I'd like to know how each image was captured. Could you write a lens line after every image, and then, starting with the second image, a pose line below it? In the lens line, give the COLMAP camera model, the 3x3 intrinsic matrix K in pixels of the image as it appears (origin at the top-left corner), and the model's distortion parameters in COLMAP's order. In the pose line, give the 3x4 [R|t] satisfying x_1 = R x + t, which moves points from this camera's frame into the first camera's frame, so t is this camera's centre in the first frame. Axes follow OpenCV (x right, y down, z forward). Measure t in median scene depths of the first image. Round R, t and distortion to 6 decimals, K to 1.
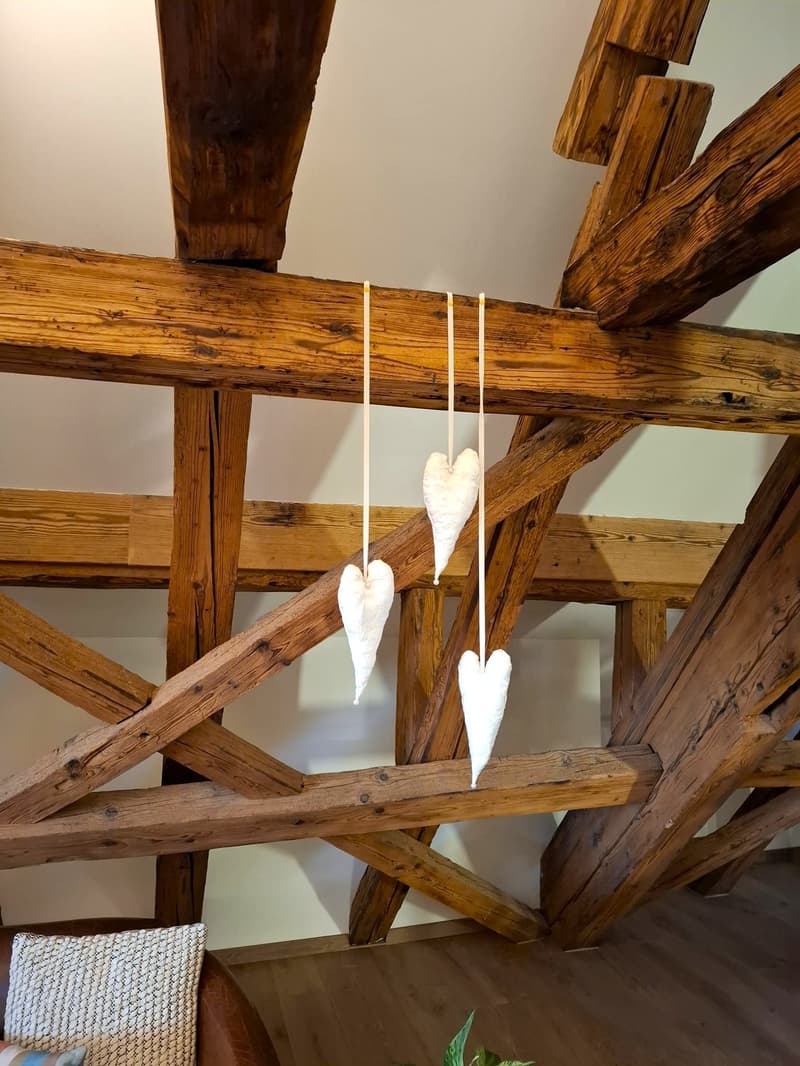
lens RADIAL K [[750.2, 0, 393.1], [0, 750.2, 540.3], [0, 0, 1]] dist [0.042032, -0.047129]
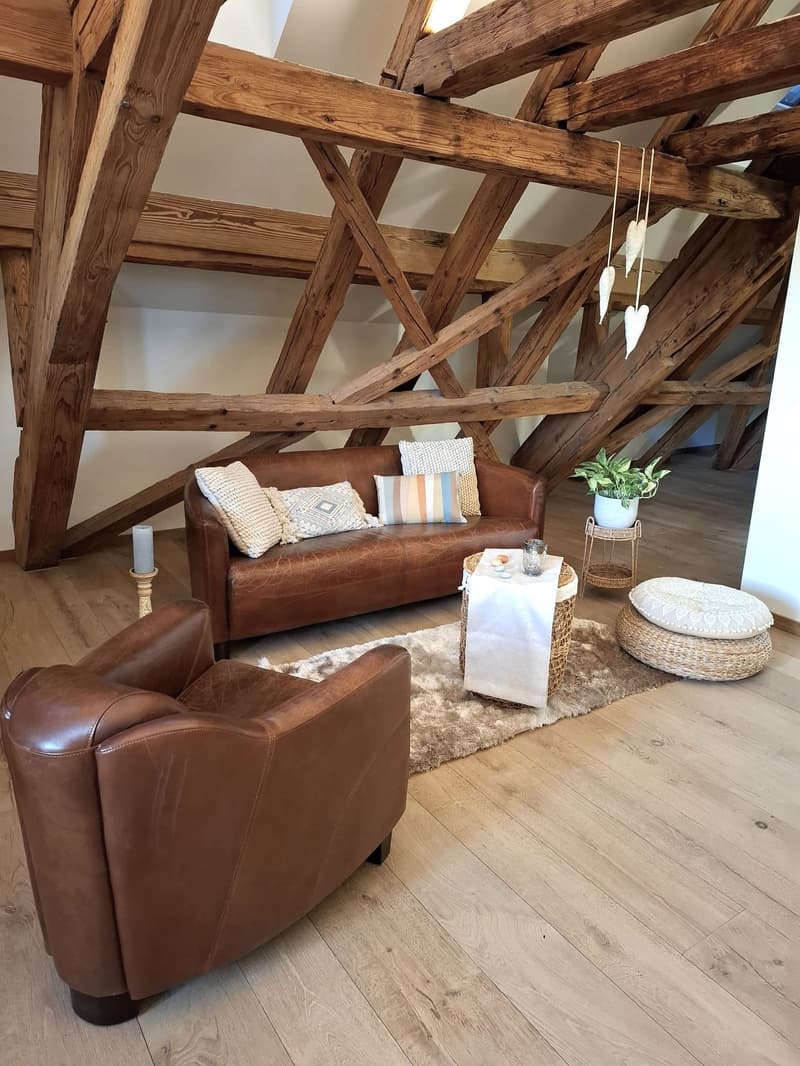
lens RADIAL K [[750.2, 0, 402.0], [0, 750.2, 539.0], [0, 0, 1]] dist [0.042032, -0.047129]
pose [[0.947987, -0.066452, 0.311295, -1.377247], [-0.042971, 0.942296, 0.332012, 0.068573], [-0.315395, -0.328119, 0.890429, -1.210170]]
